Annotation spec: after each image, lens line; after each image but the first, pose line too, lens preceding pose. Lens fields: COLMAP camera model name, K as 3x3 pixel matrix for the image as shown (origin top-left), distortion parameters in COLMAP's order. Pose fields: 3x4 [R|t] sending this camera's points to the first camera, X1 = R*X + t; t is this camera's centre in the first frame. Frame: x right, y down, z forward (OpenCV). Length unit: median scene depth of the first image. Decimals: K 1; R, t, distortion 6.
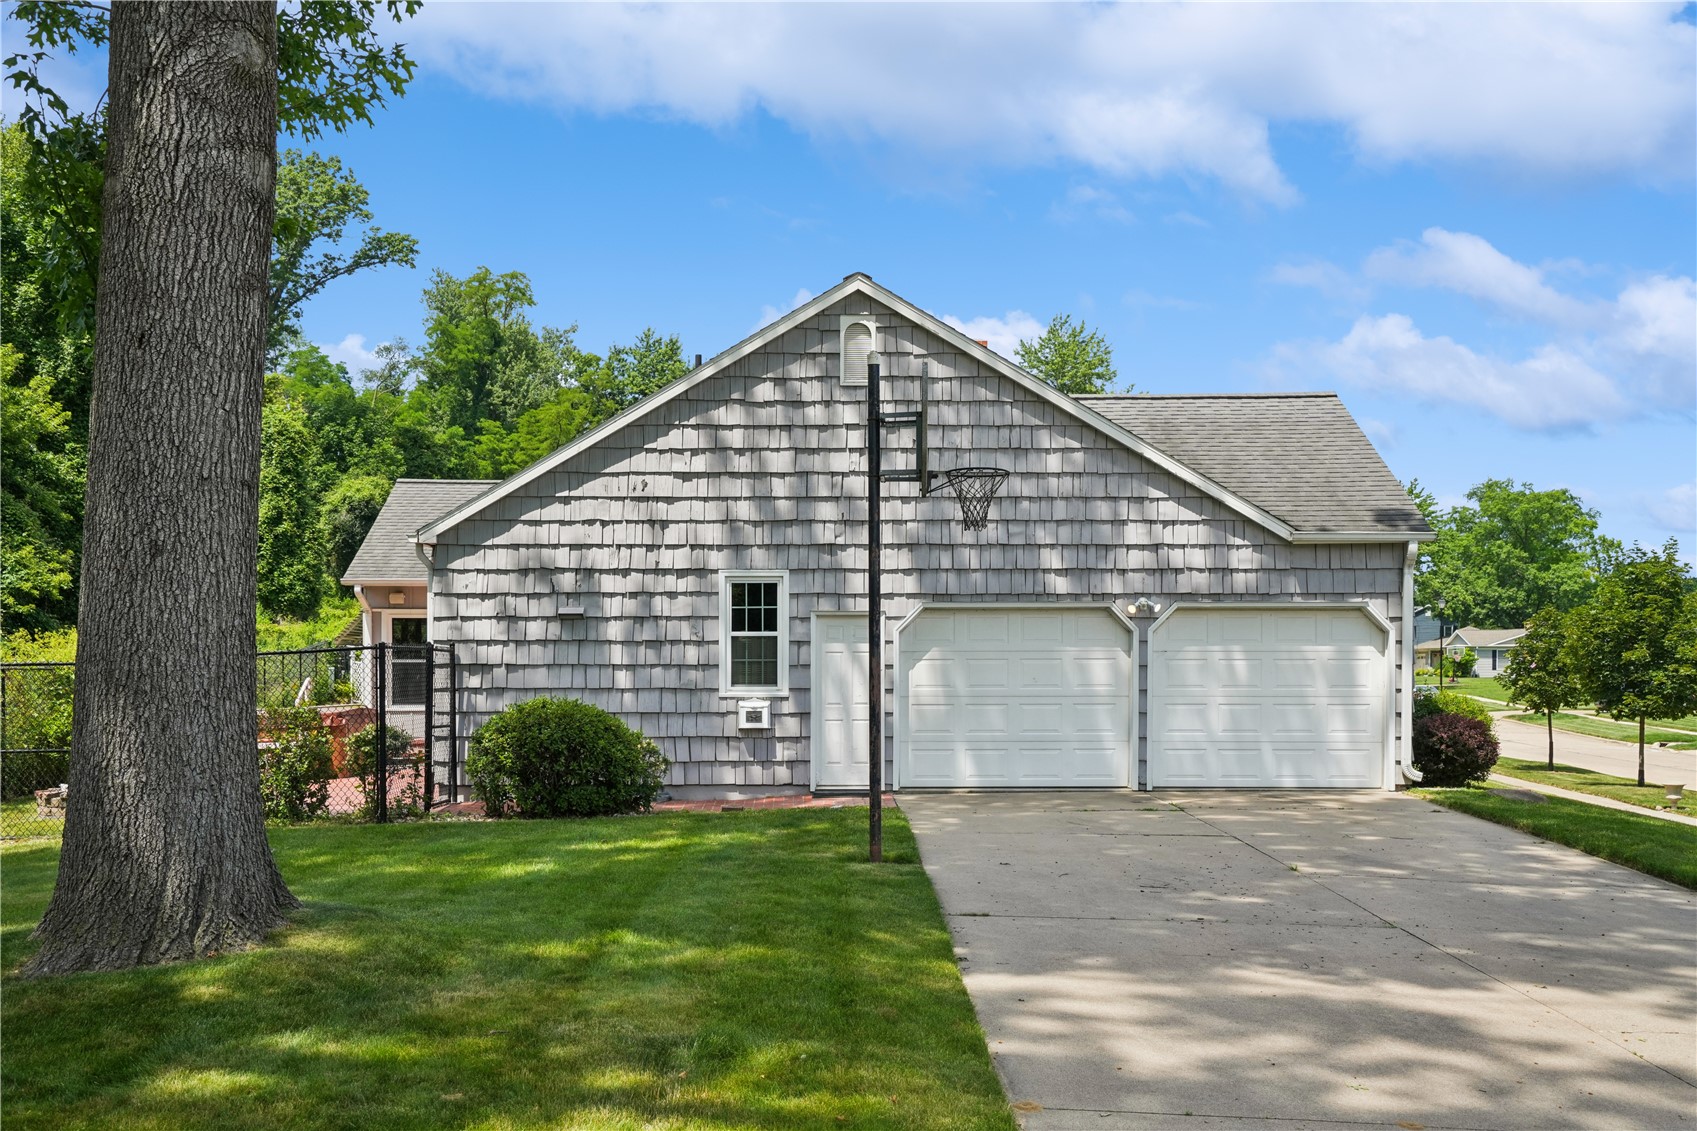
lens RADIAL K [[1736.0, 0, 848.5], [0, 1736.0, 565.5], [0, 0, 1]] dist [0.004936, 0.001895]
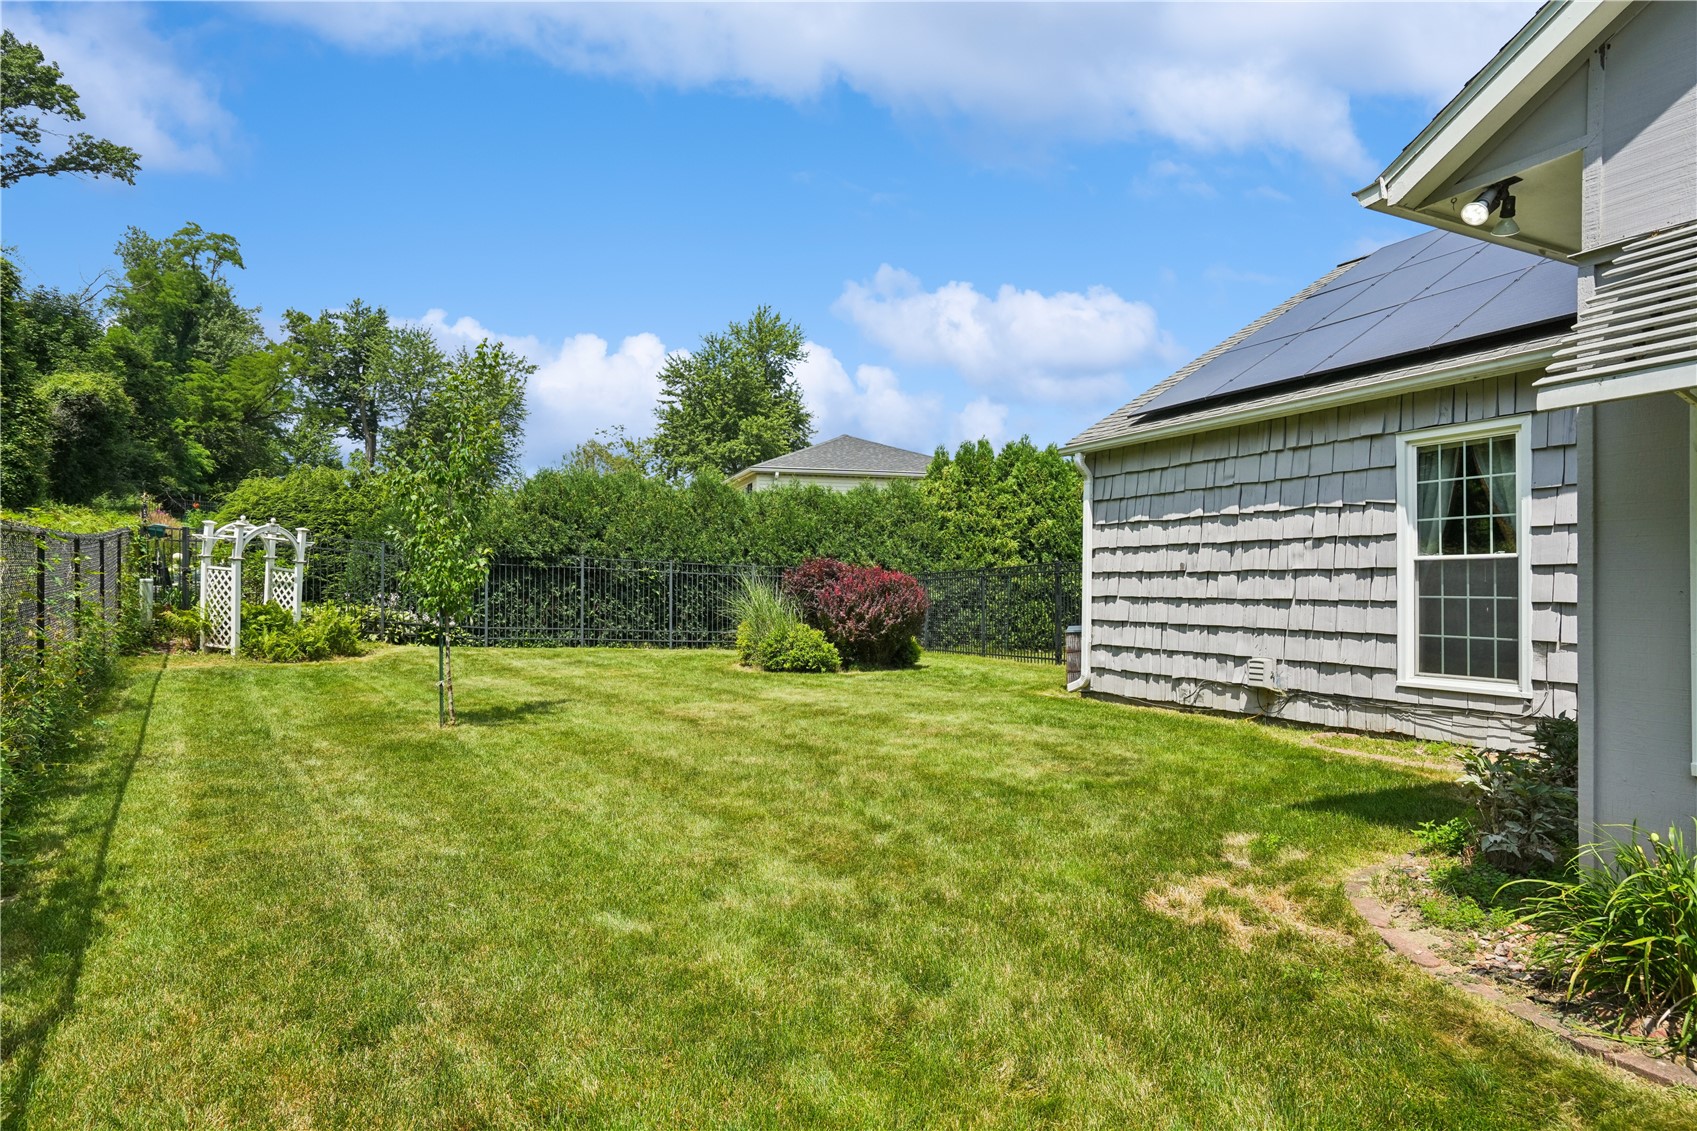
lens RADIAL K [[917.4, 0, 848.7], [0, 917.4, 520.9], [0, 0, 1]] dist [-0.001386, 0.000278]
pose [[0.890101, 0.009360, 0.455667, -0.104844], [-0.007855, 0.999956, -0.005198, 0.018306], [-0.455696, 0.001048, 0.890135, 0.295521]]
